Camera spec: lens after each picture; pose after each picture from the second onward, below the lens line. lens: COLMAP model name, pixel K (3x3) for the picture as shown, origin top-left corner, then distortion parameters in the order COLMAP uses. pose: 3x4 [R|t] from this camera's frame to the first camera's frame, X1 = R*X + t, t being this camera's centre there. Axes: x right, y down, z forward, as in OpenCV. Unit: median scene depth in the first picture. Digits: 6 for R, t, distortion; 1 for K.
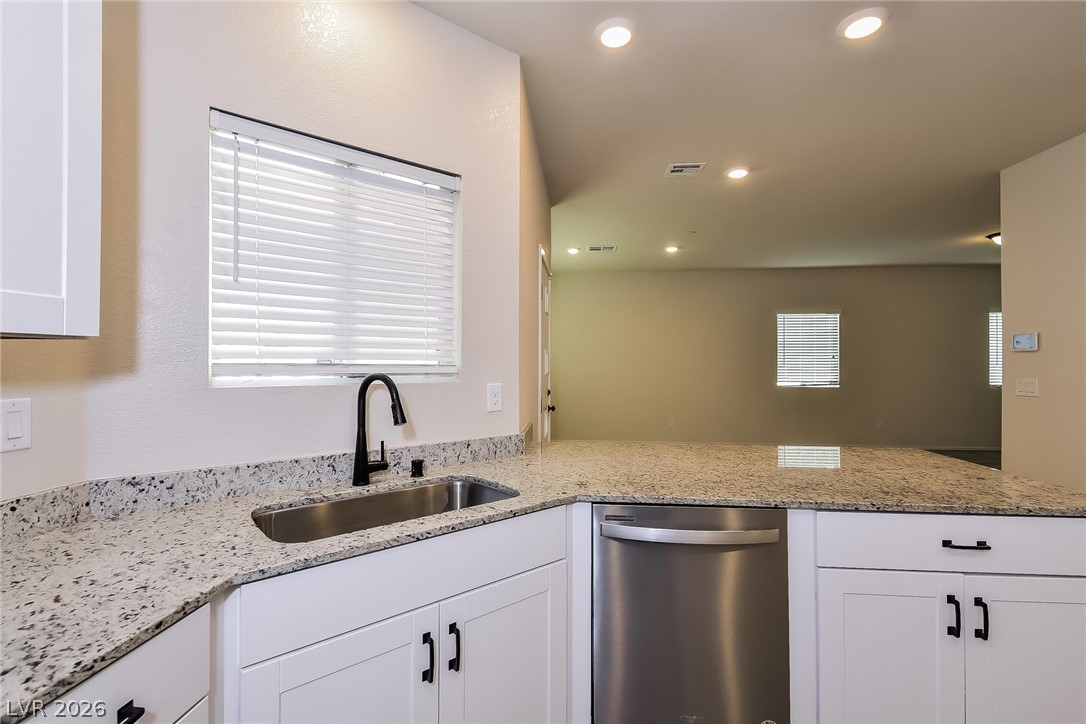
lens RADIAL K [[490.4, 0, 541.0], [0, 490.4, 354.2], [0, 0, 1]] dist [-0.000301, -0.000395]
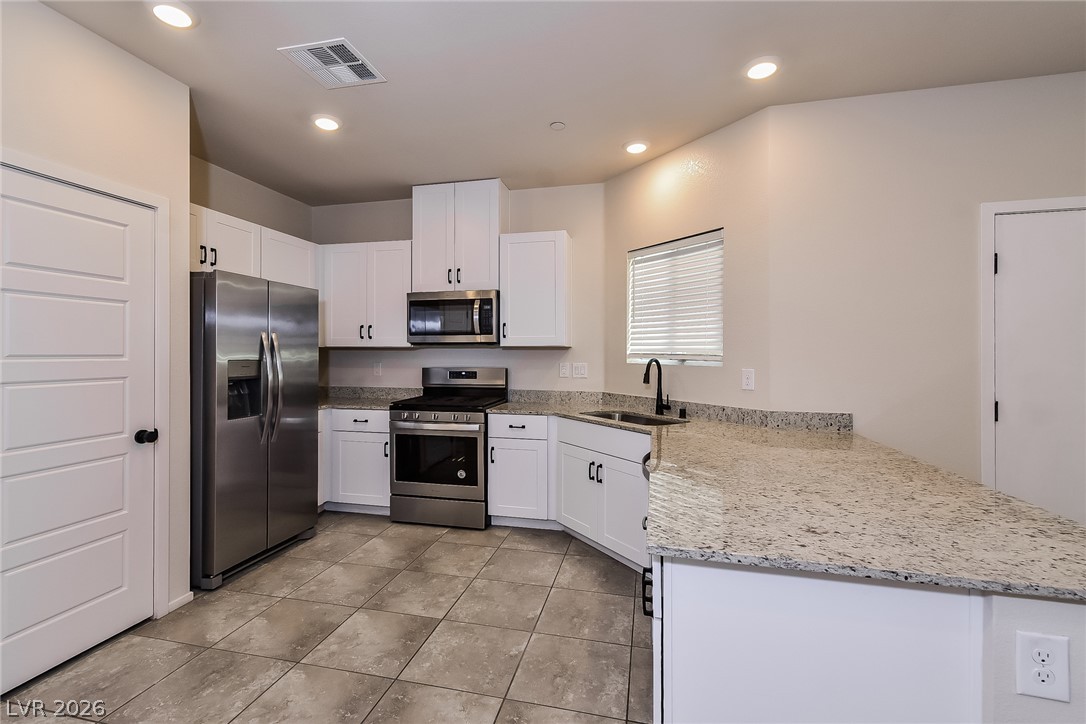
lens RADIAL K [[490.4, 0, 539.3], [0, 490.4, 358.4], [0, 0, 1]] dist [-0.000301, -0.000395]
pose [[-0.125597, 0.000987, -0.992081, 1.594073], [0.000575, 0.999999, 0.000922, 0.034965], [0.992081, -0.000455, -0.125598, 0.732629]]
